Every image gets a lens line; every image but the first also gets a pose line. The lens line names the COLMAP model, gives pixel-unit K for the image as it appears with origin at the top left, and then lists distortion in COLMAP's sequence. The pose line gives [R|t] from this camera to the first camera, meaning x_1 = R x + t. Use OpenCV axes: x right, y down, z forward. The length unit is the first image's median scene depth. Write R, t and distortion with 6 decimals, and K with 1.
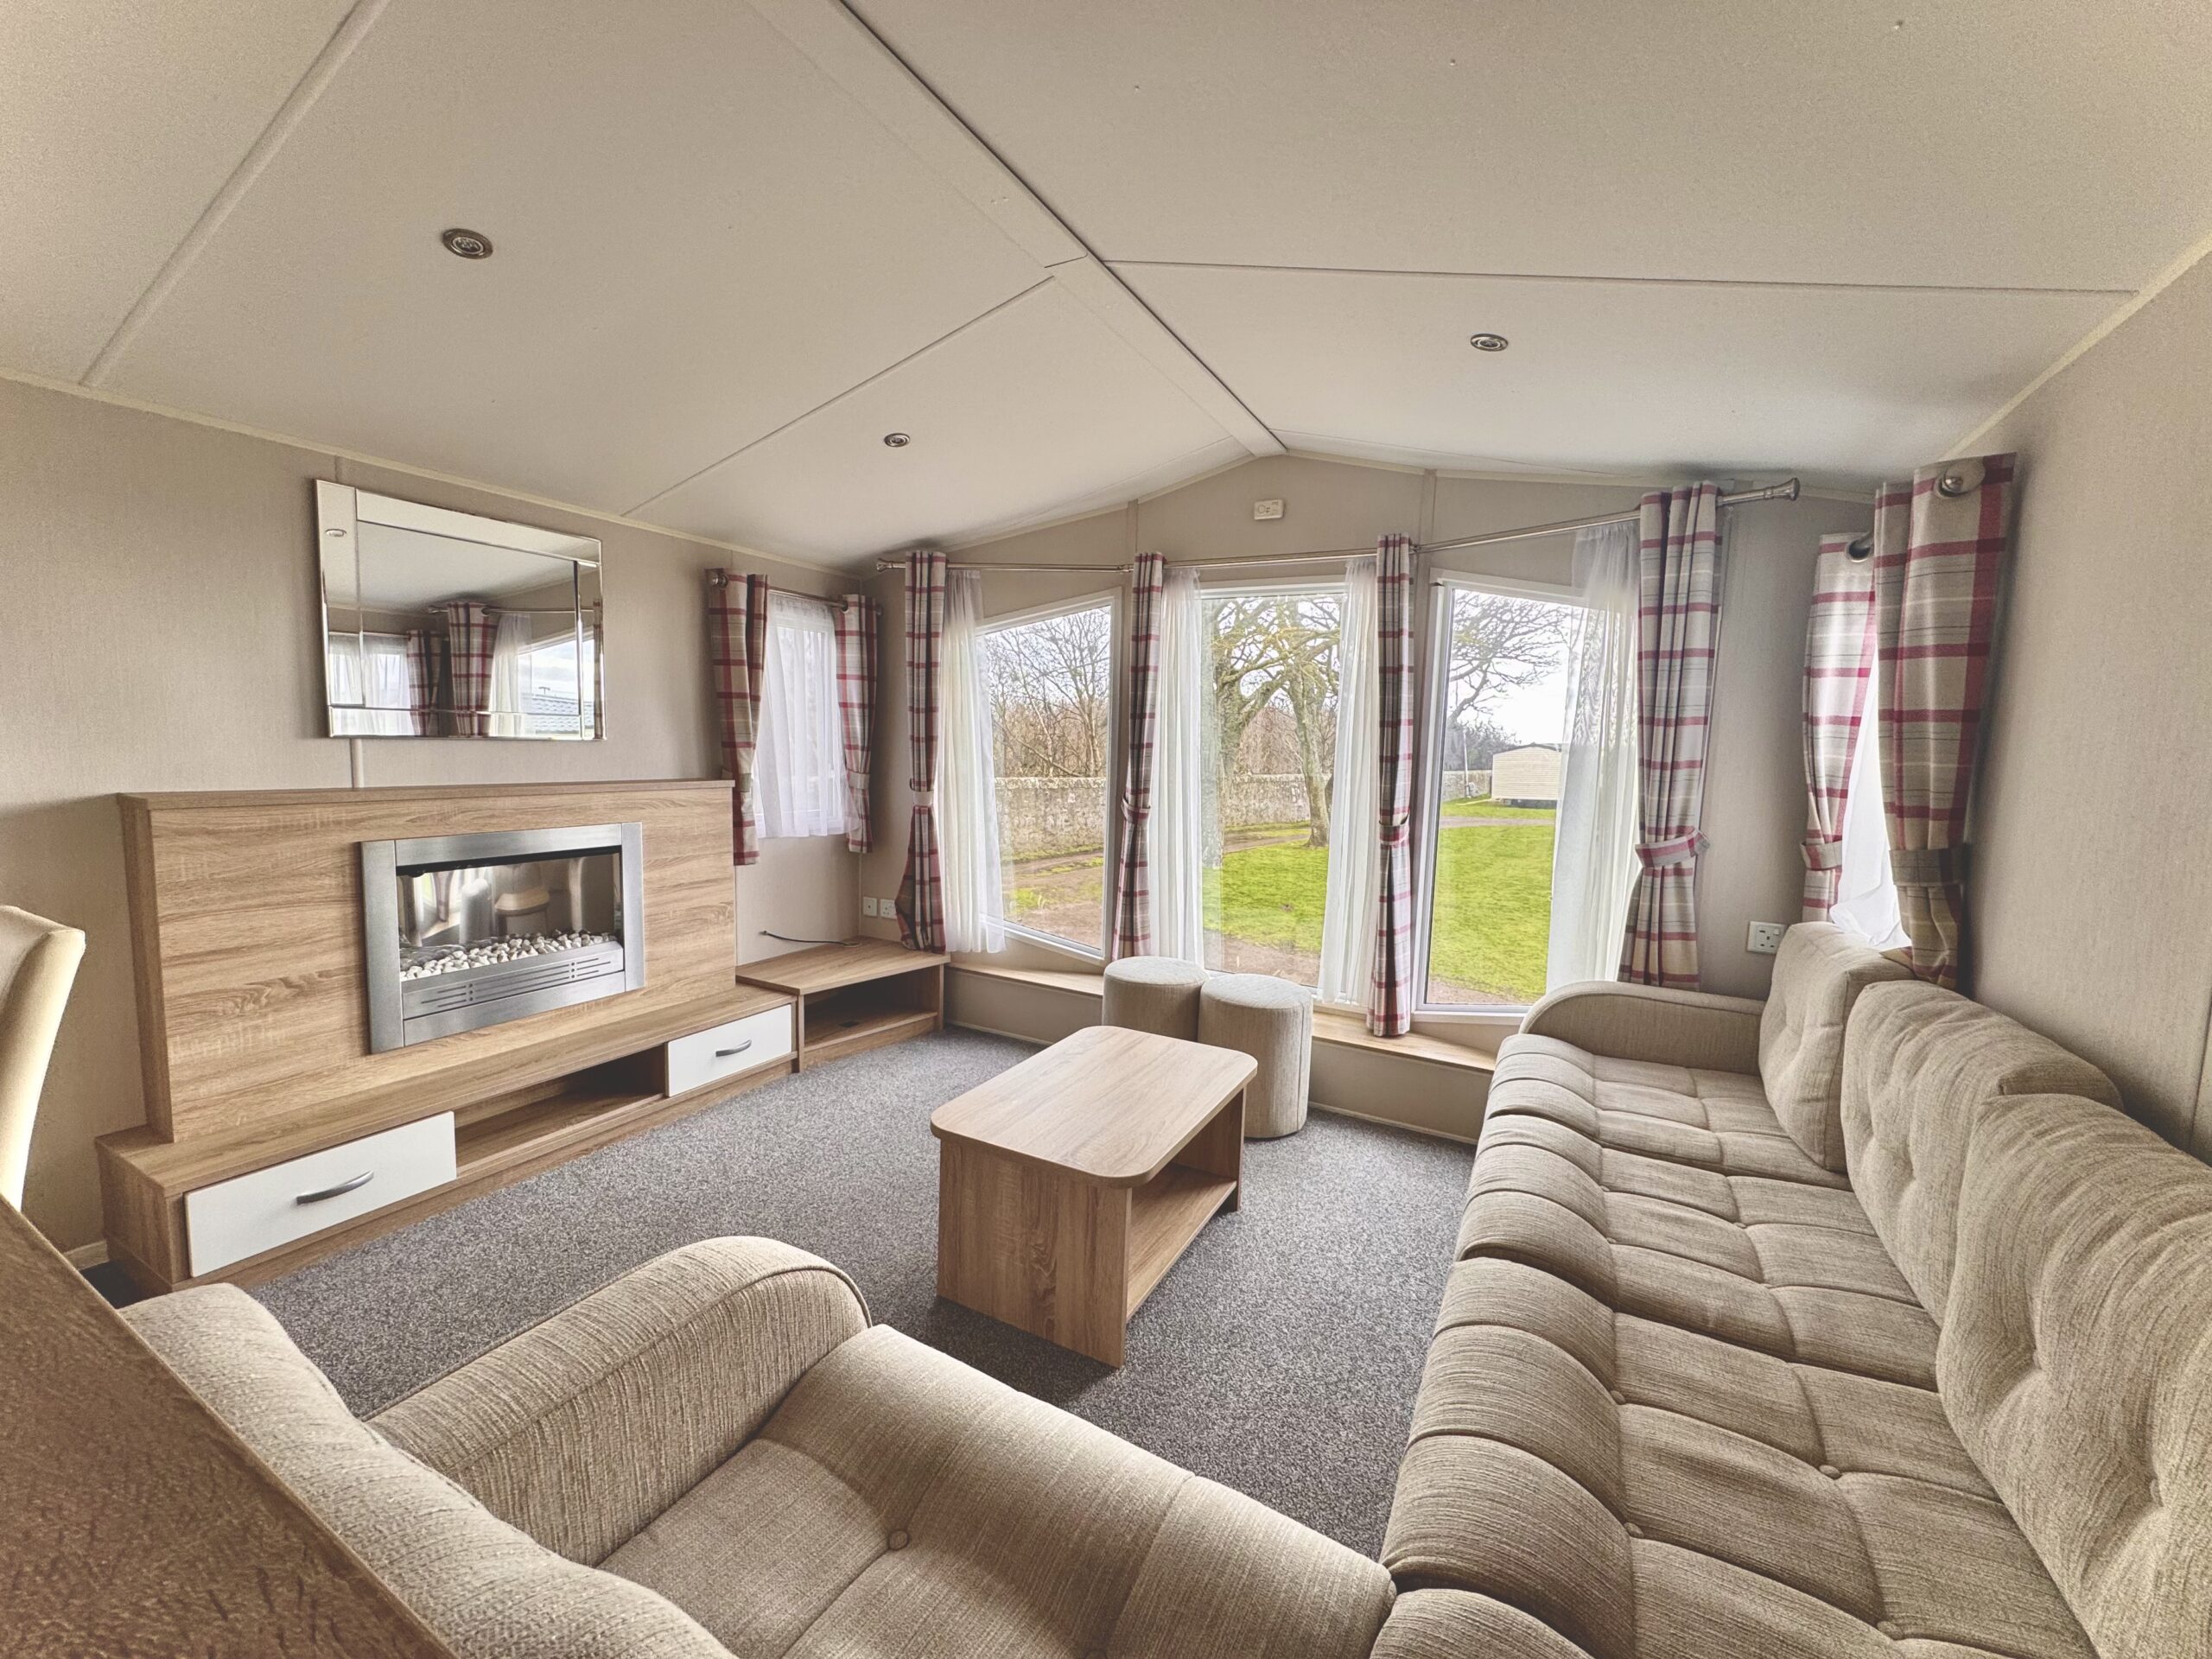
lens RADIAL K [[879.1, 0, 1106.6], [0, 879.1, 821.2], [0, 0, 1]] dist [-0.001775, -0.000074]
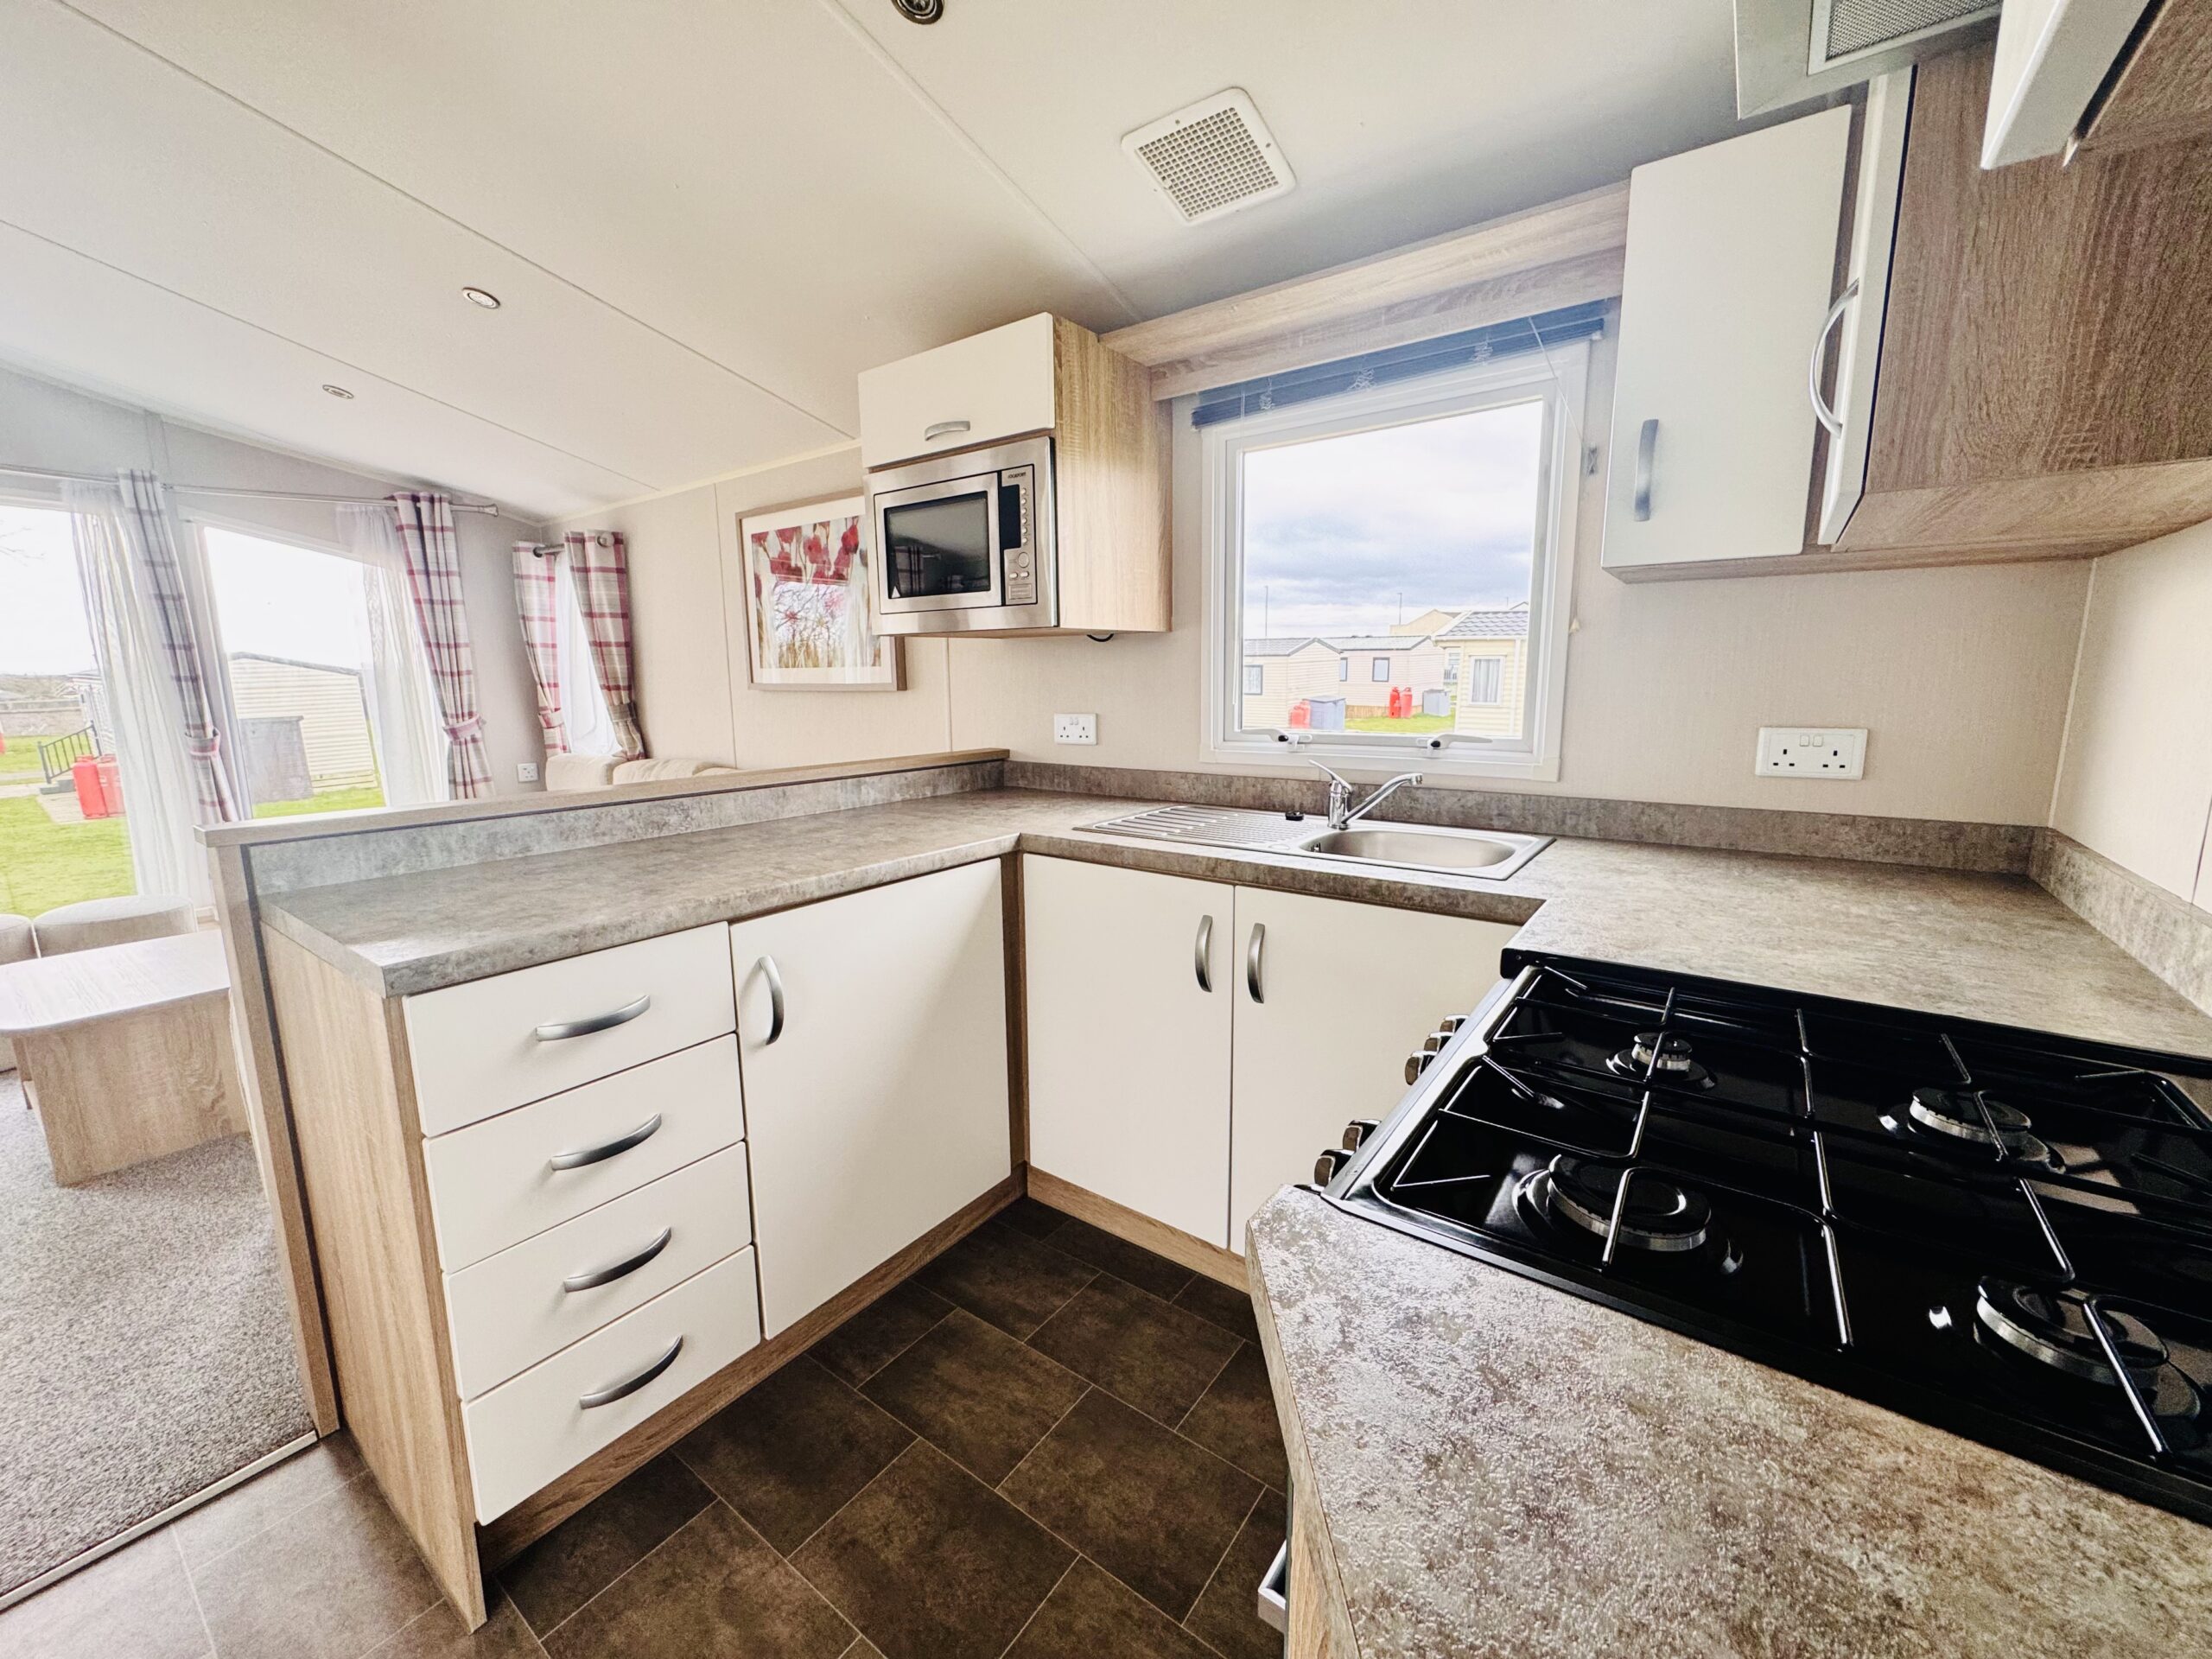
lens RADIAL K [[879.1, 0, 1106.6], [0, 879.1, 821.2], [0, 0, 1]] dist [-0.001775, -0.000074]
pose [[0.132428, -0.193980, 0.972026, -0.772774], [0.104475, 0.977932, 0.180925, 0.032025], [-0.985671, 0.077593, 0.149772, -0.363479]]
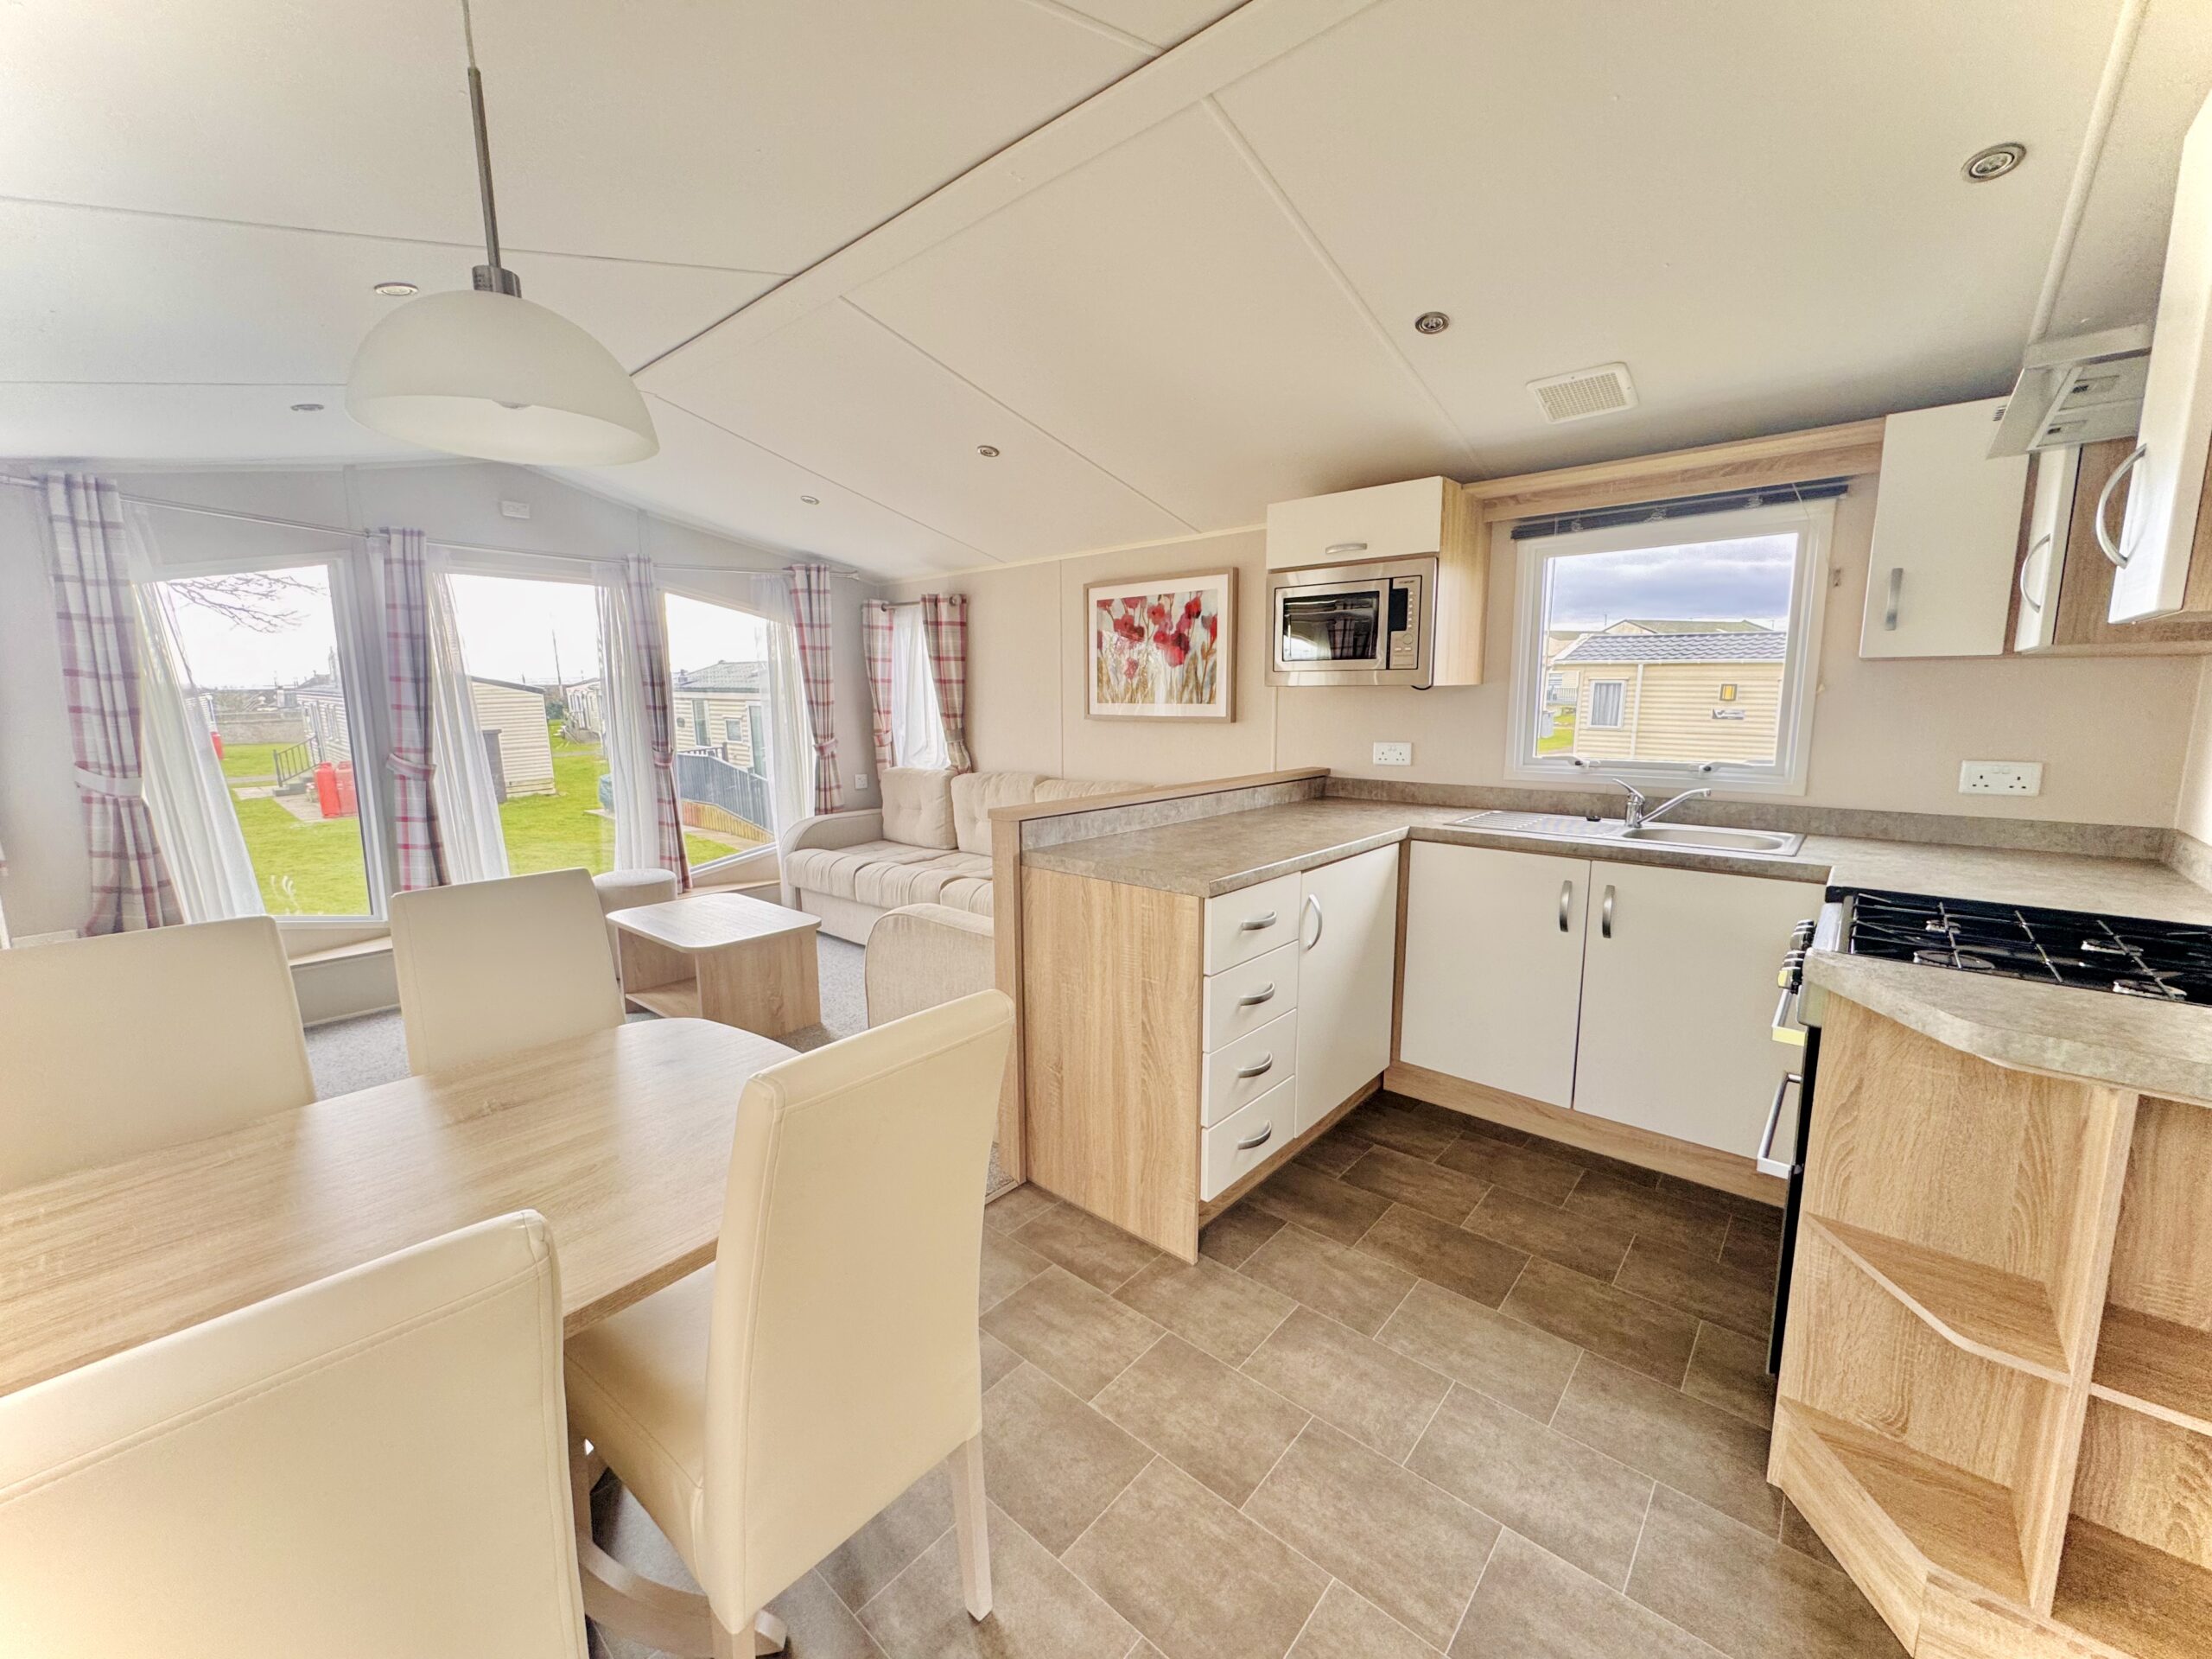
lens RADIAL K [[879.1, 0, 1106.6], [0, 879.1, 821.2], [0, 0, 1]] dist [-0.001775, -0.000074]
pose [[0.218113, -0.172451, 0.960566, -1.173009], [0.101893, 0.982909, 0.153326, -0.040078], [-0.970590, 0.064432, 0.231957, -0.077417]]
